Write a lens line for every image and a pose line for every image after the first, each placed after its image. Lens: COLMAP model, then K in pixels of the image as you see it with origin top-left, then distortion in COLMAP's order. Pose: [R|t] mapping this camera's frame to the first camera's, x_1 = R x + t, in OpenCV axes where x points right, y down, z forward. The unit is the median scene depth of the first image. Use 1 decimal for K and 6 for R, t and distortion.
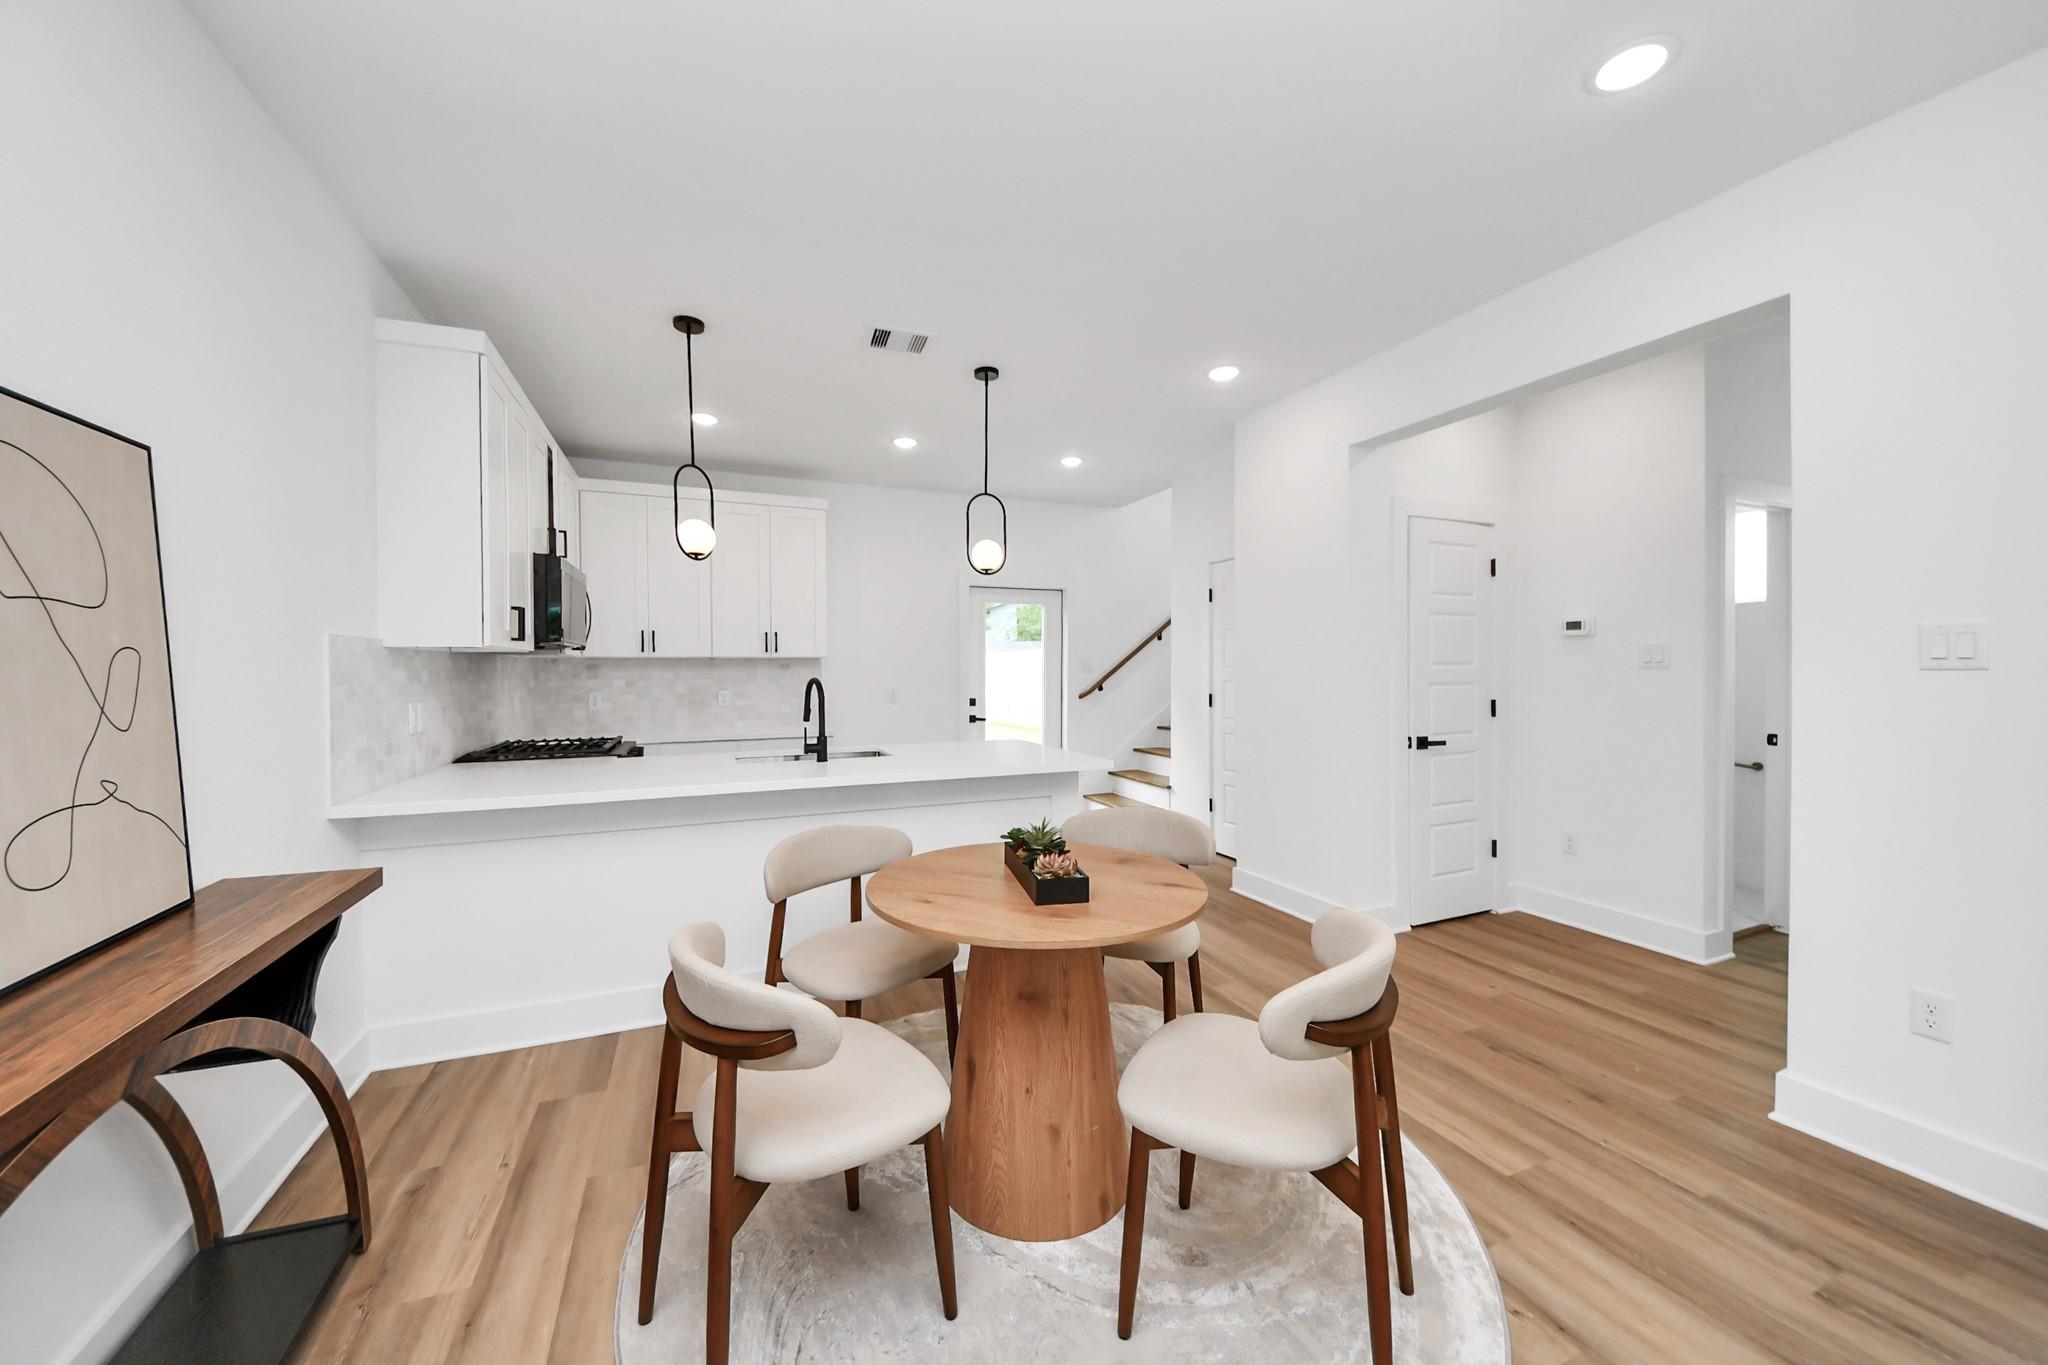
lens RADIAL K [[763.0, 0, 1053.6], [0, 763.0, 681.6], [0, 0, 1]] dist [0.002648, -0.000556]
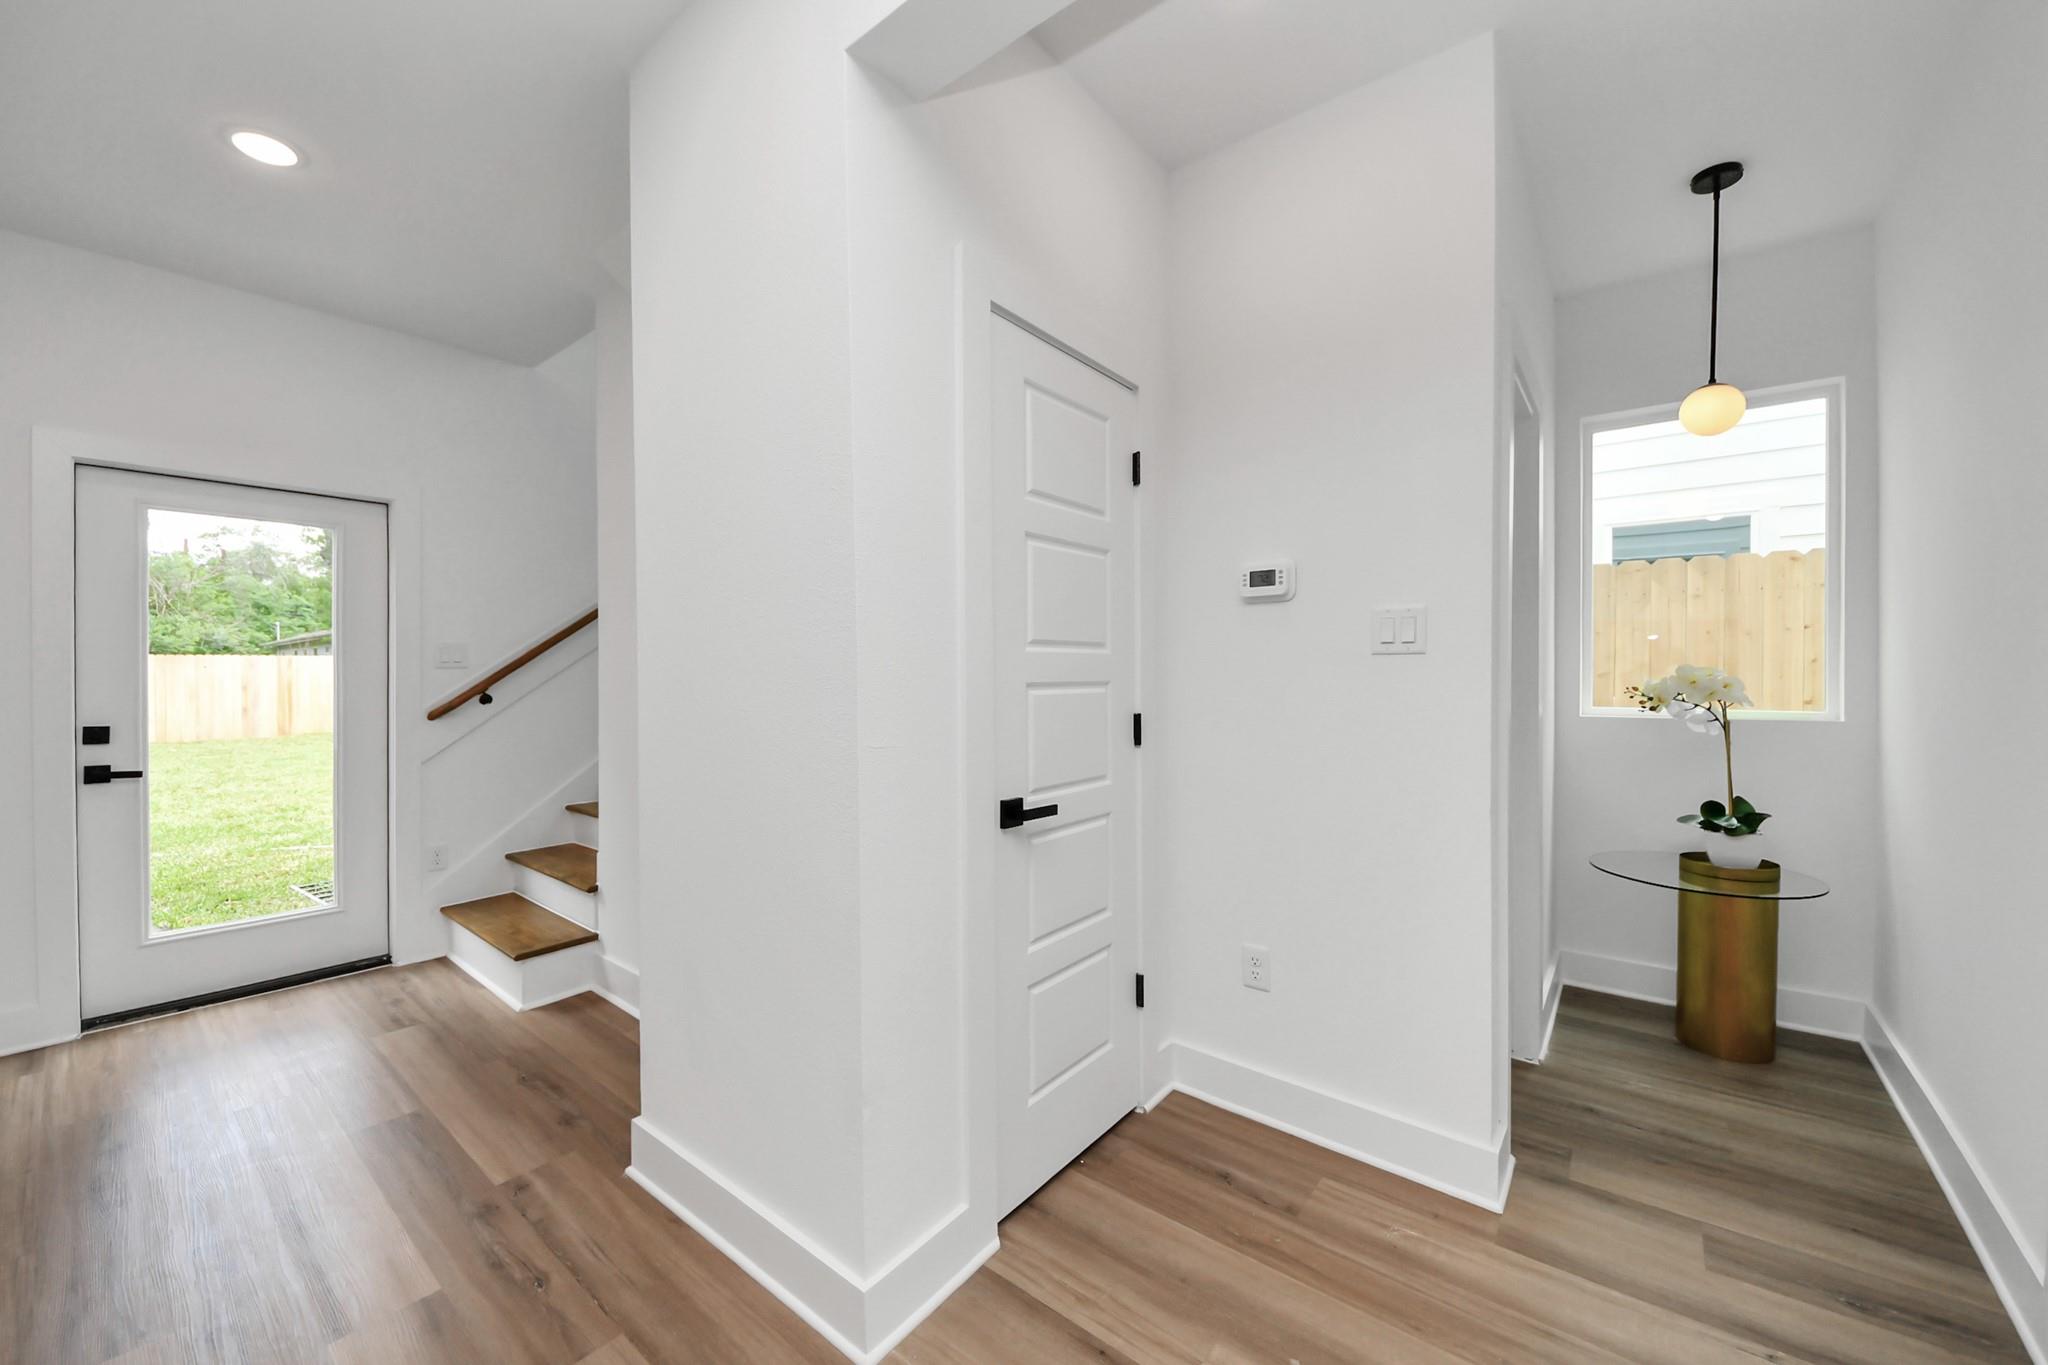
lens RADIAL K [[763.0, 0, 1088.5], [0, 763.0, 673.5], [0, 0, 1]] dist [0.002648, -0.000556]
pose [[0.869552, -0.001801, 0.493839, 0.286399], [0.007726, 0.999921, -0.009958, -0.000200], [-0.493782, 0.012474, 0.869496, 0.556794]]
